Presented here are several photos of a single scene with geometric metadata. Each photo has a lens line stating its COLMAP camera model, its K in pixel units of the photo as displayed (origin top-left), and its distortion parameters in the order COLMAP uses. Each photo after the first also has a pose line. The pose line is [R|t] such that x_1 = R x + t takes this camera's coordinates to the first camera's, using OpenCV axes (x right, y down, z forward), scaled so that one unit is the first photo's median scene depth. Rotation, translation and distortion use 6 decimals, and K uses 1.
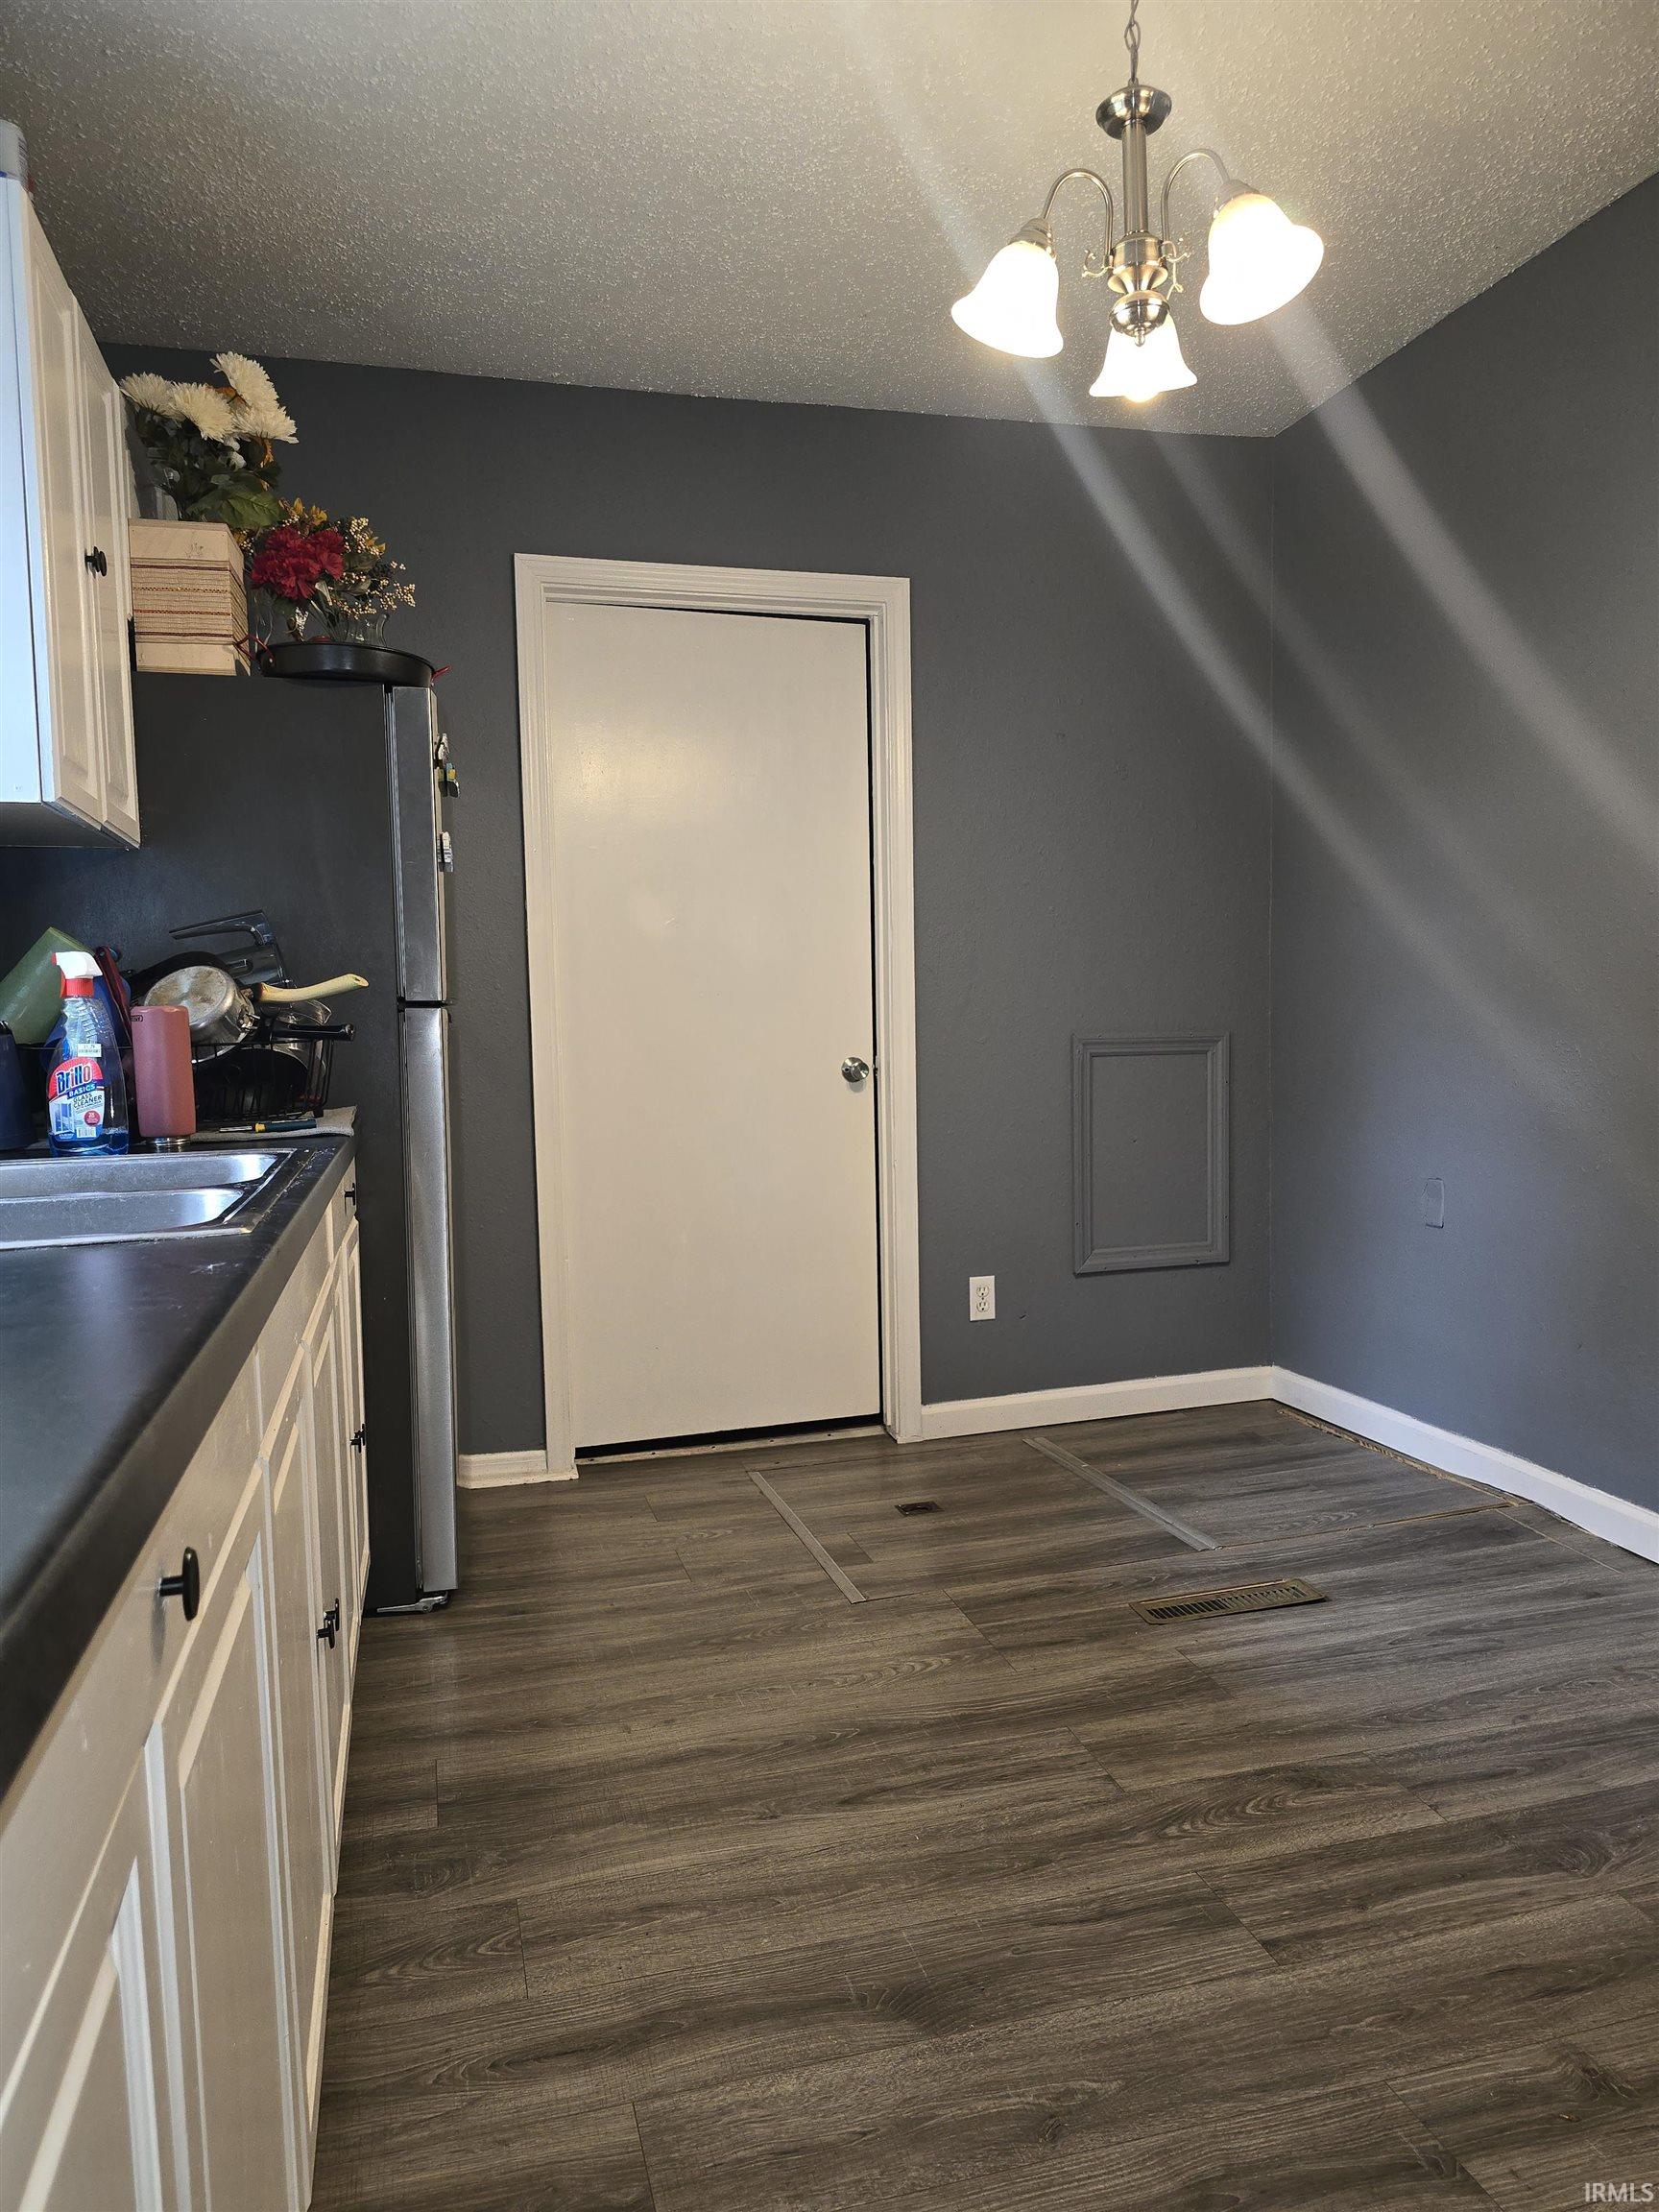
lens RADIAL K [[1506.6, 0, 833.7], [0, 1506.6, 1124.2], [0, 0, 1]] dist [0.089872, -0.101582]
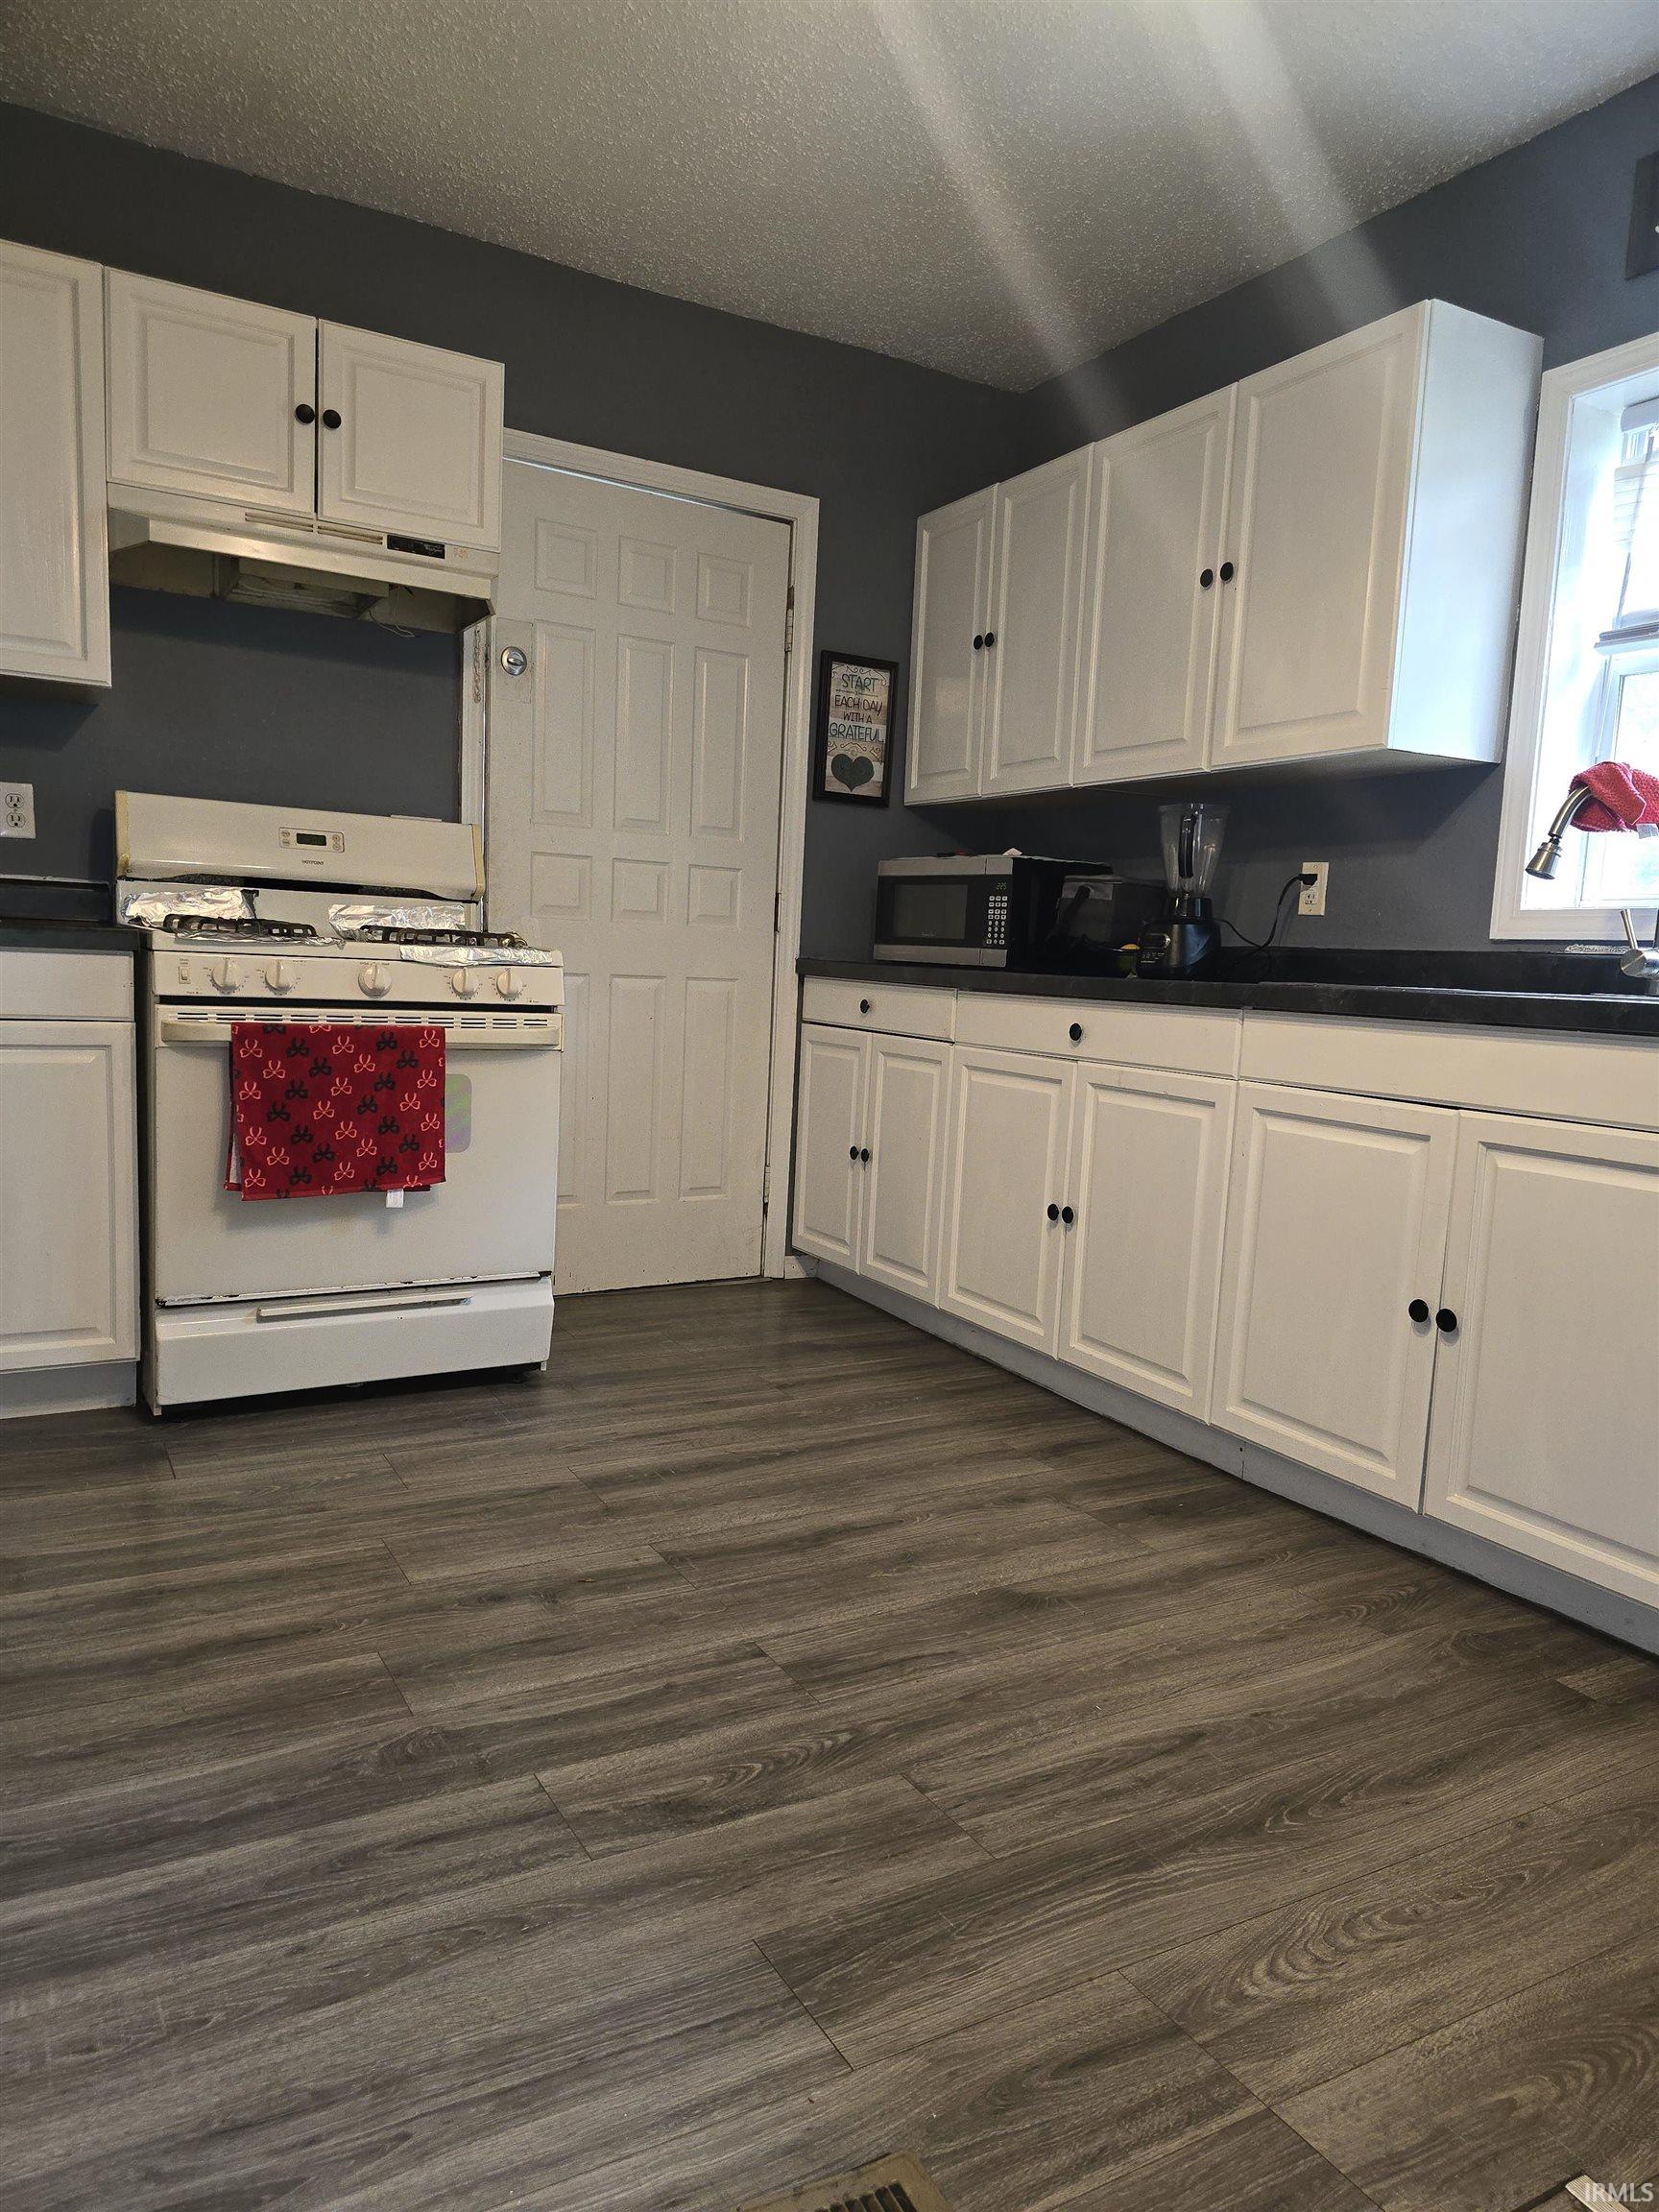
lens RADIAL K [[1506.6, 0, 833.7], [0, 1506.6, 1124.2], [0, 0, 1]] dist [0.089872, -0.101582]
pose [[-0.972184, 0.007256, -0.234108, 0.427827], [-0.036702, 0.982453, 0.182866, -0.065258], [0.231326, 0.186371, -0.954858, 1.760154]]
